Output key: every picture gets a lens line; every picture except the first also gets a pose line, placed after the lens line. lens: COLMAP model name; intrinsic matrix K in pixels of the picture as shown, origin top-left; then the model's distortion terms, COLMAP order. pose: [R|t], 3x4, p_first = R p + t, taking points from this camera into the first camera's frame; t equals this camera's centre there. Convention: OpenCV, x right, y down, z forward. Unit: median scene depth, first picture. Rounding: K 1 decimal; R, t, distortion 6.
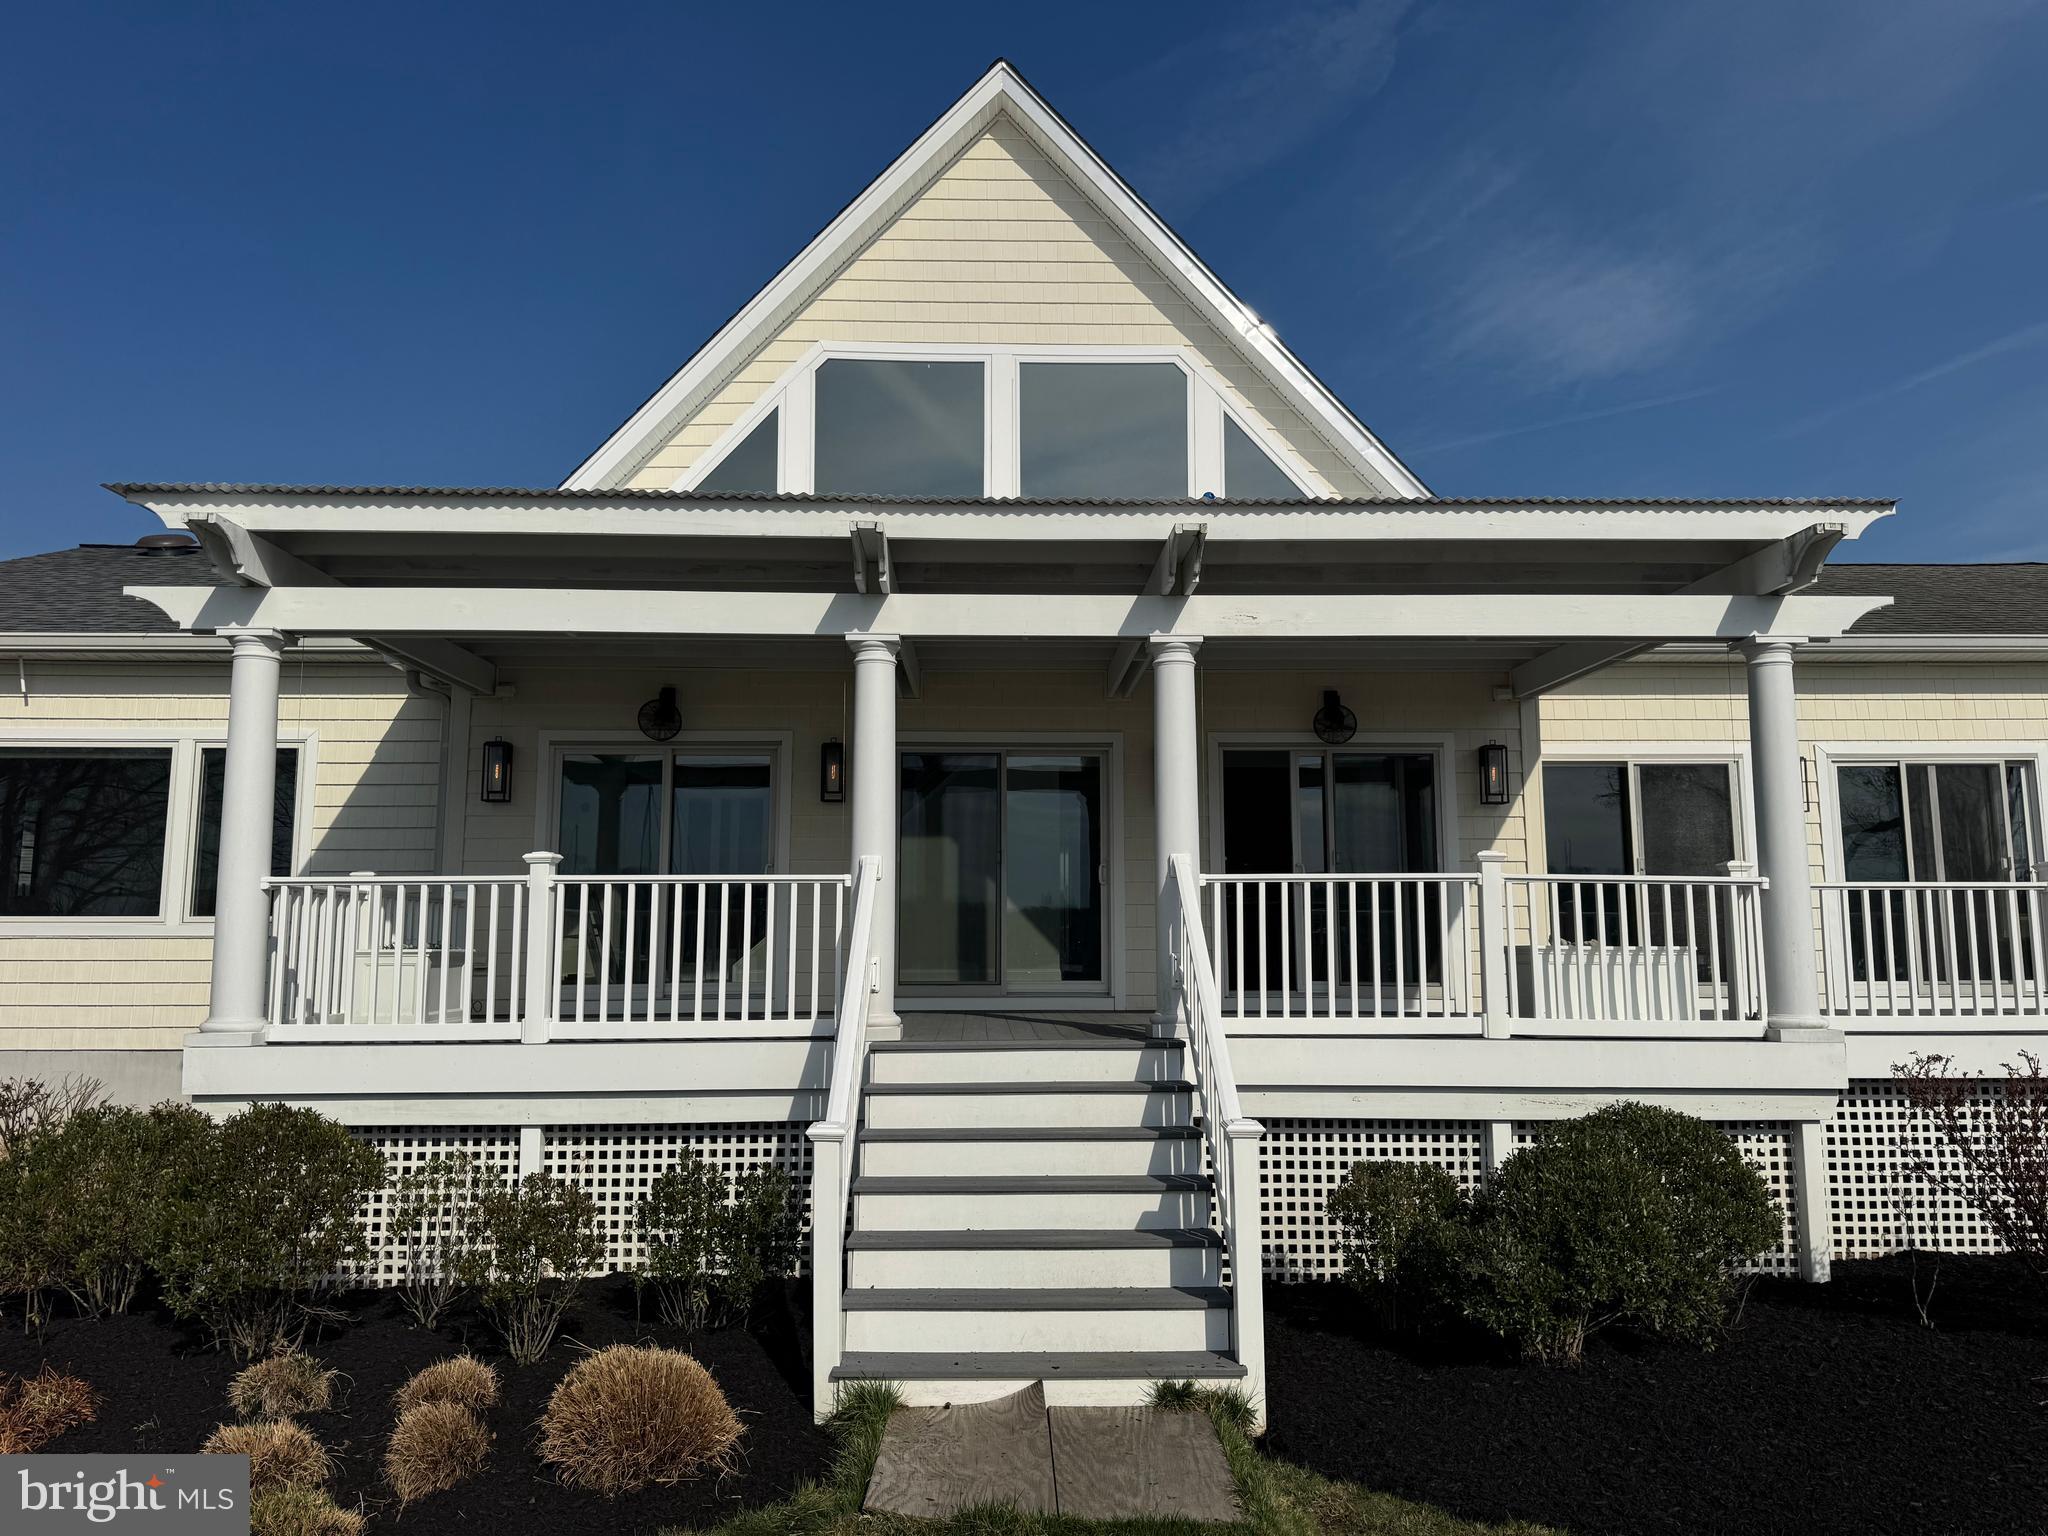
lens RADIAL K [[1439.7, 0, 1036.6], [0, 1439.7, 759.7], [0, 0, 1]] dist [0.036035, -0.033792]
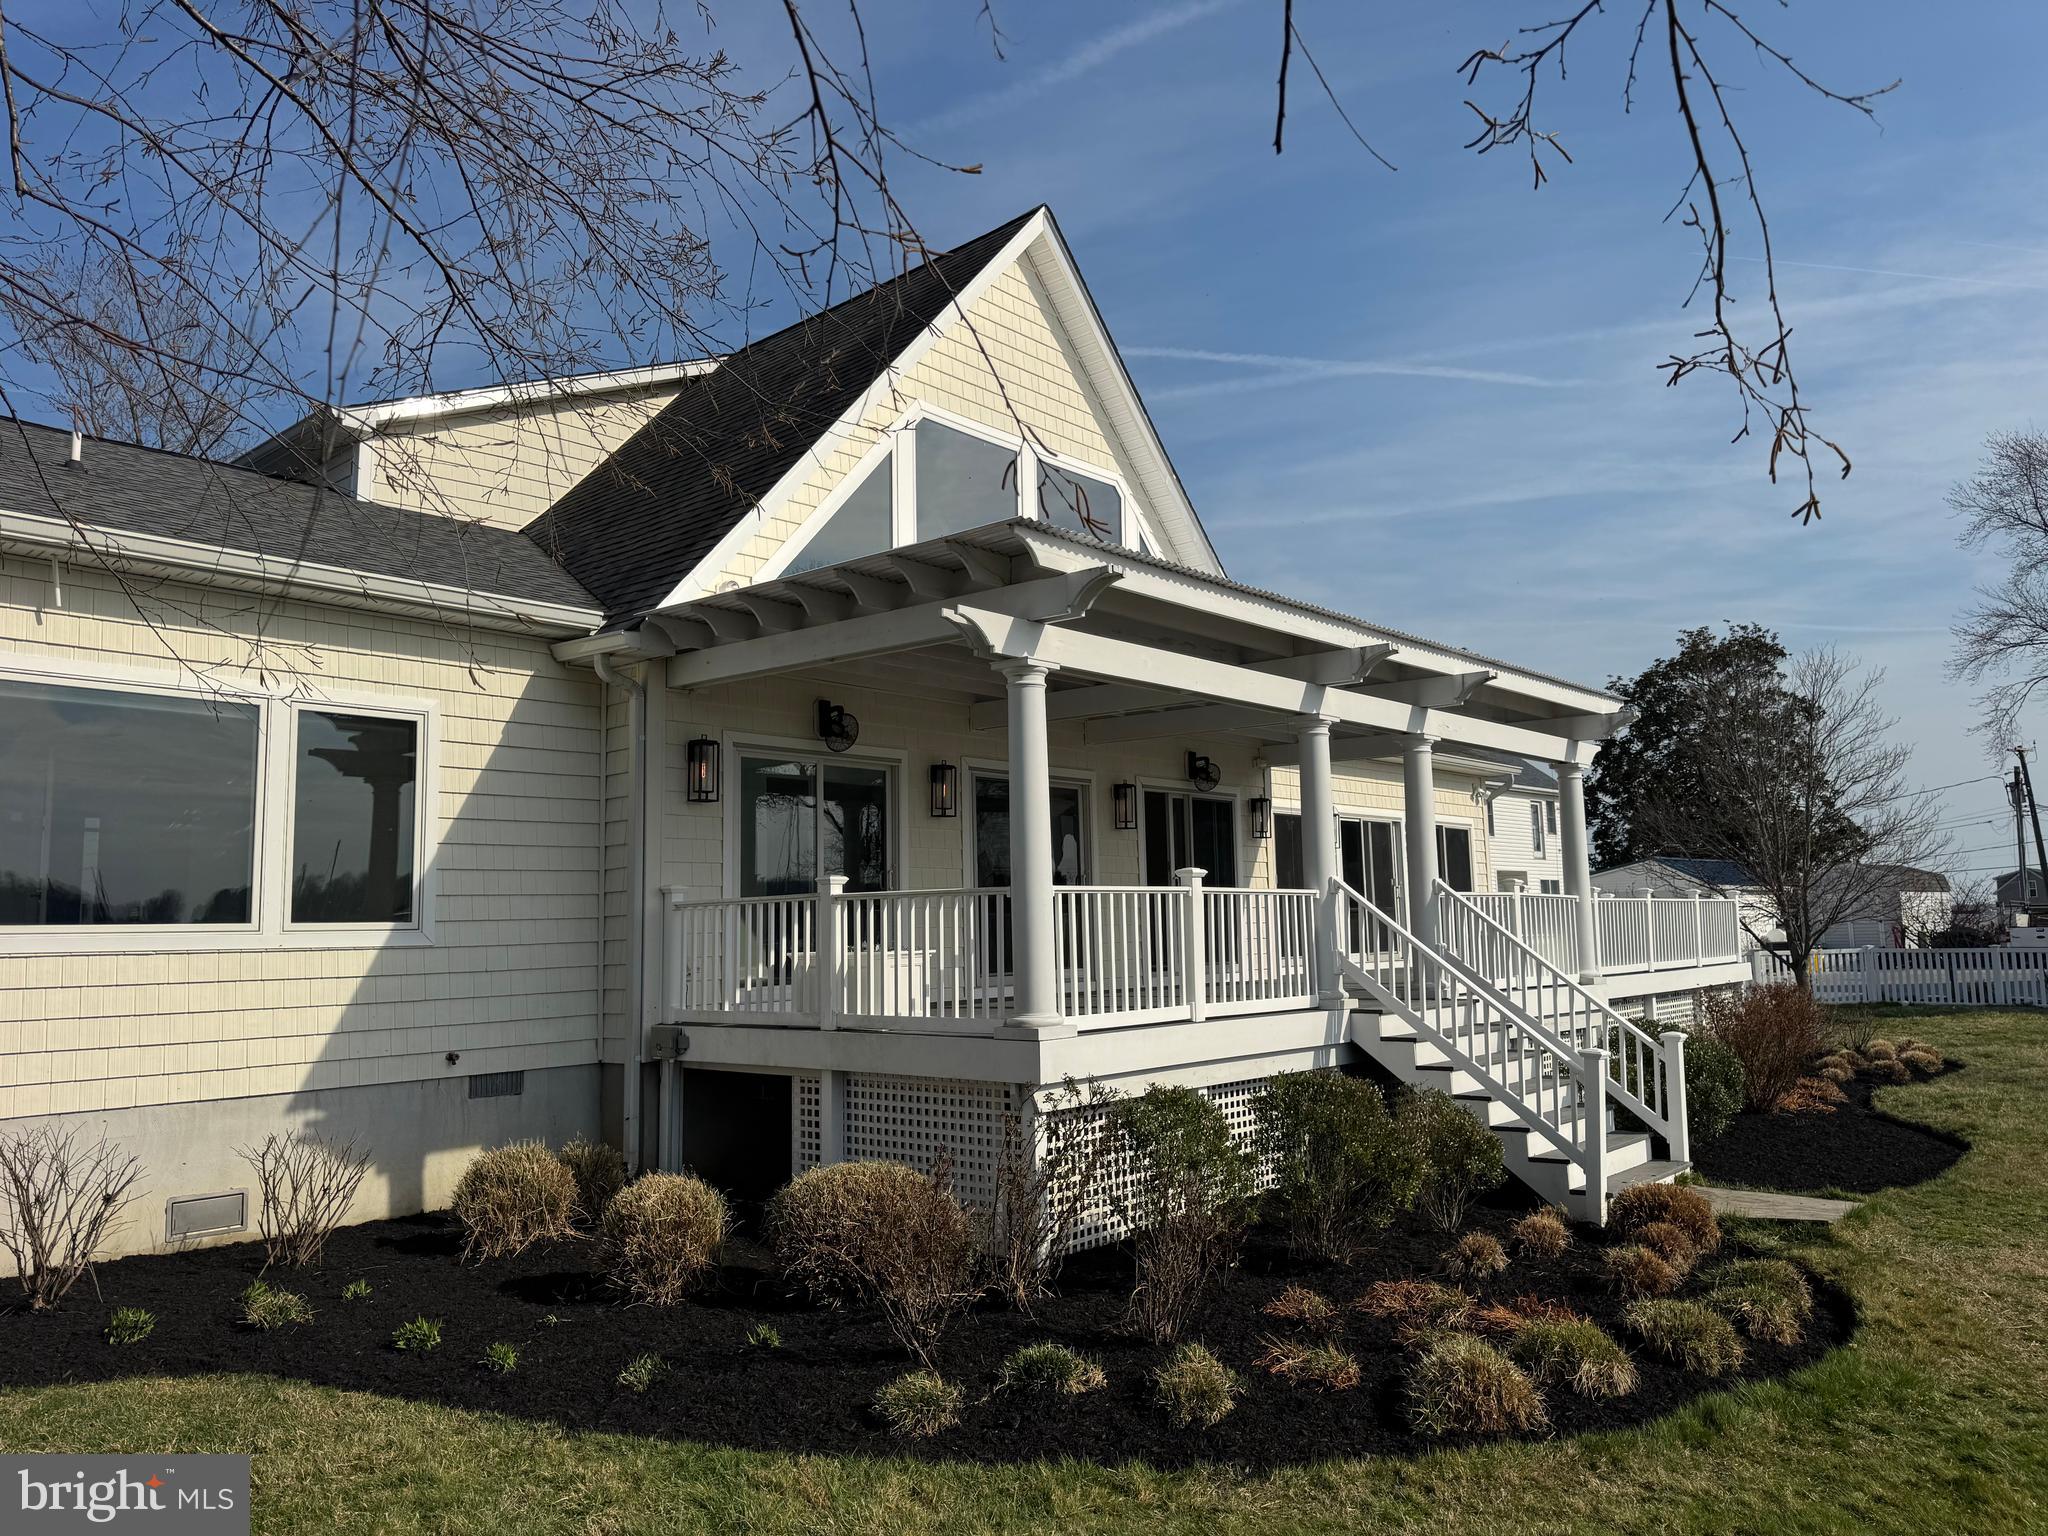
lens RADIAL K [[1439.7, 0, 1020.0], [0, 1439.7, 755.9], [0, 0, 1]] dist [0.036035, -0.033792]
pose [[0.671535, 0.069269, 0.737728, -0.906153], [-0.077907, 0.996703, -0.022669, 0.003689], [-0.736866, -0.042251, 0.674718, 0.176670]]
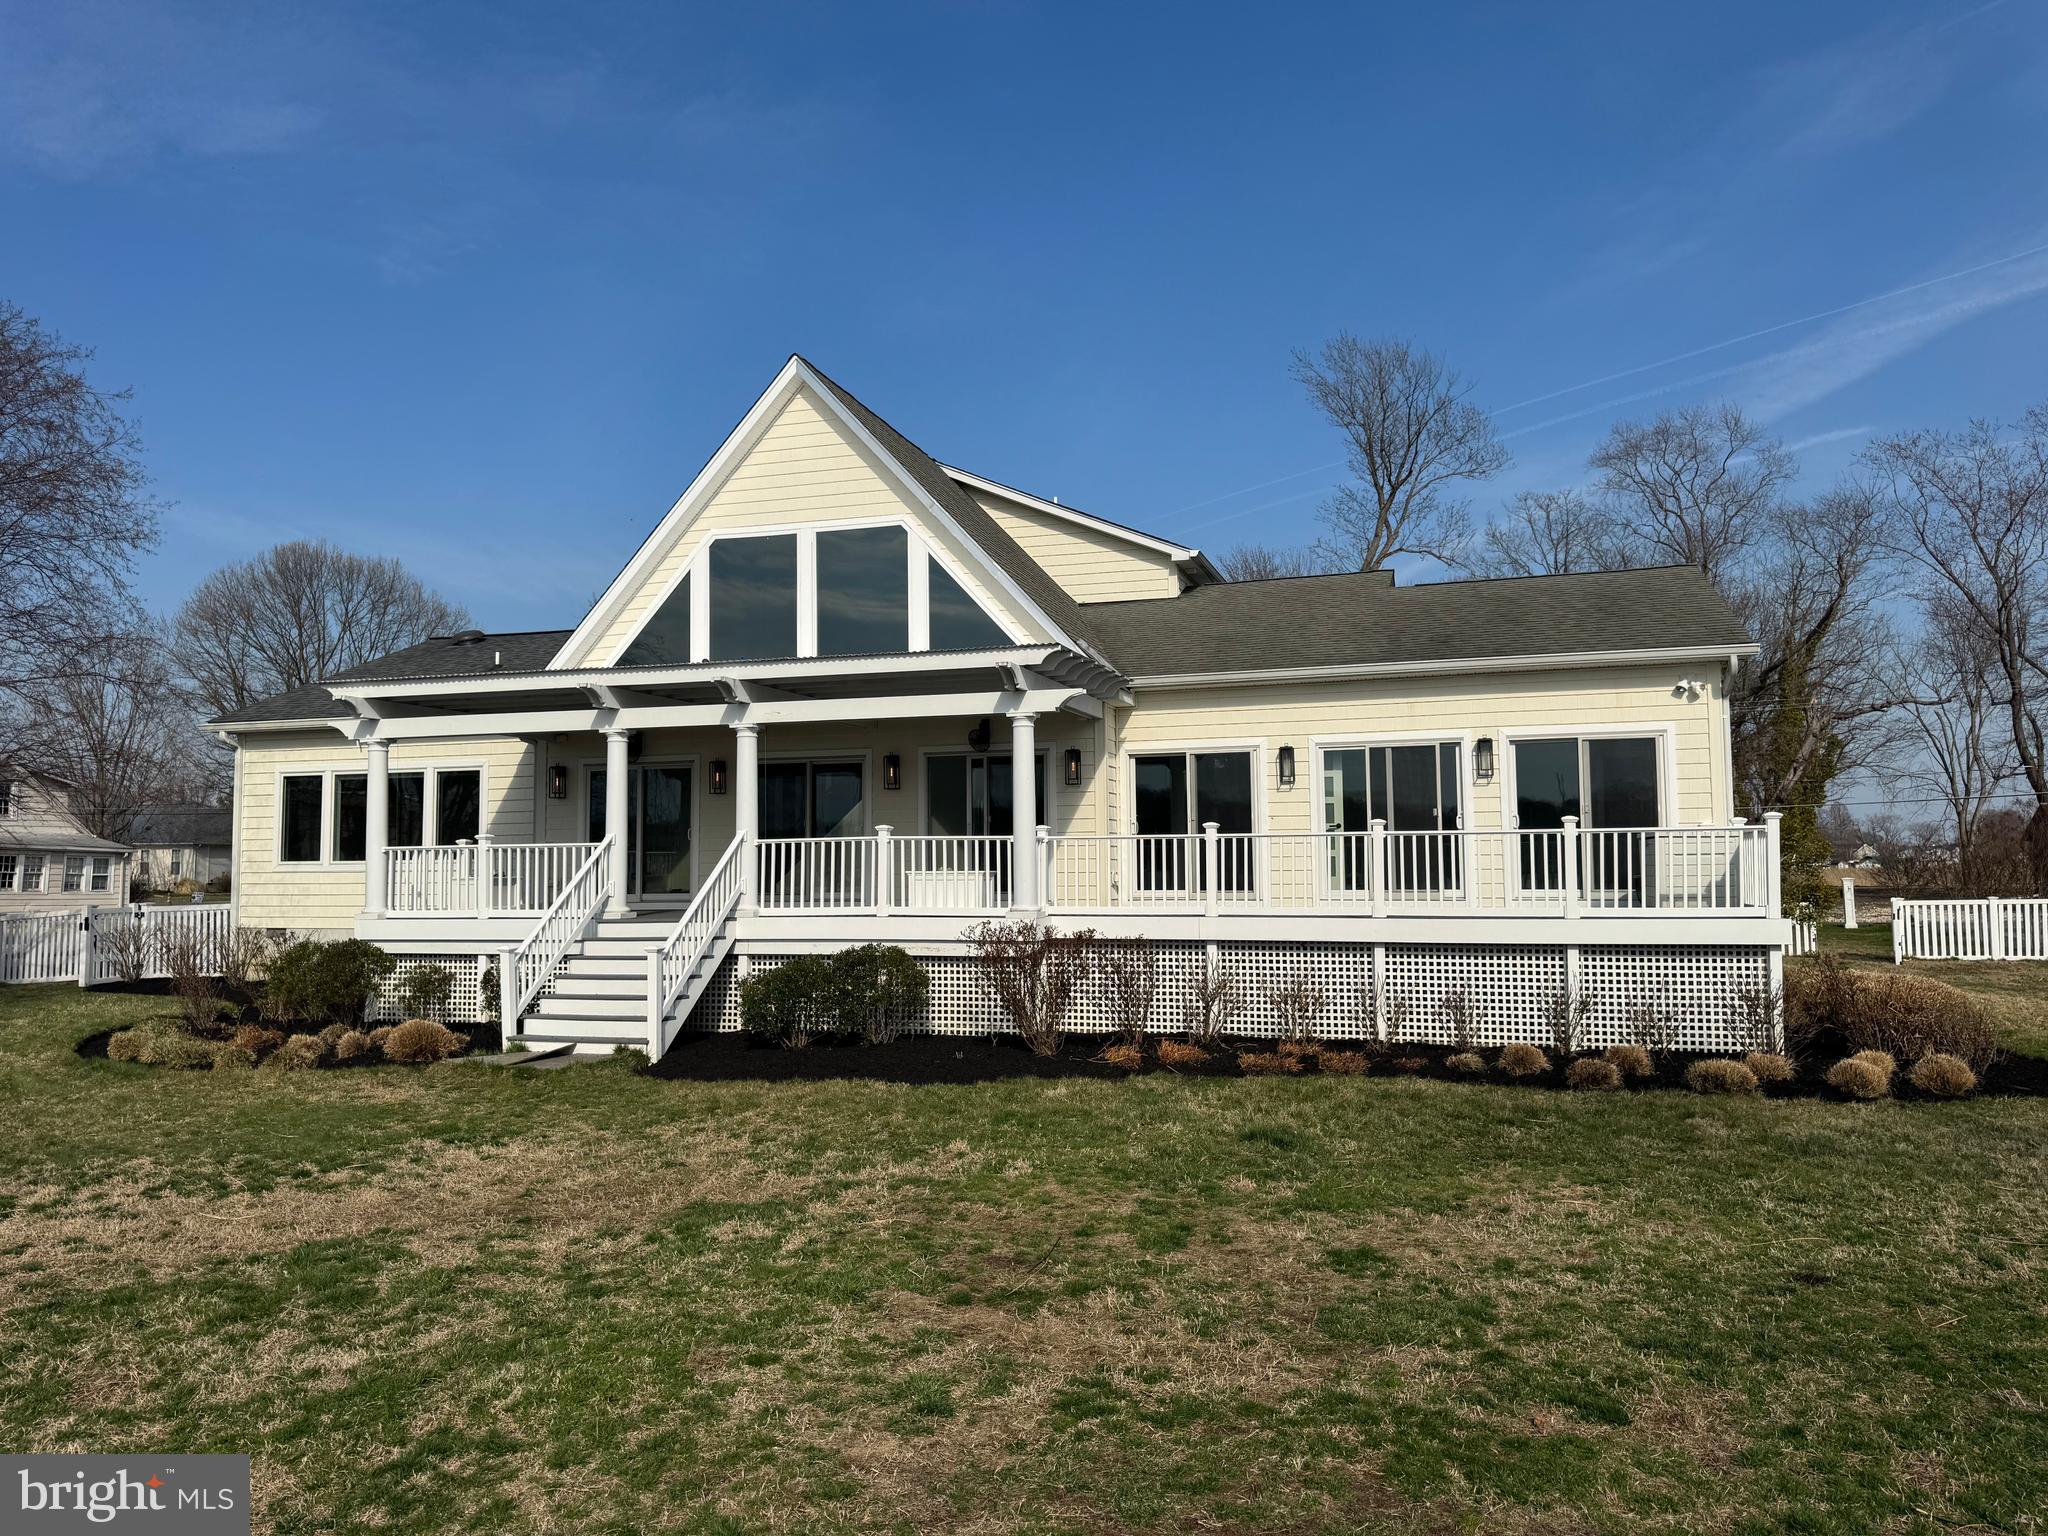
lens RADIAL K [[1439.7, 0, 1026.3], [0, 1439.7, 752.7], [0, 0, 1]] dist [0.036035, -0.033792]
pose [[0.947439, -0.032266, -0.318305, 0.768222], [0.048789, 0.997836, 0.044074, -0.078998], [0.316194, -0.057287, 0.946963, -0.557842]]
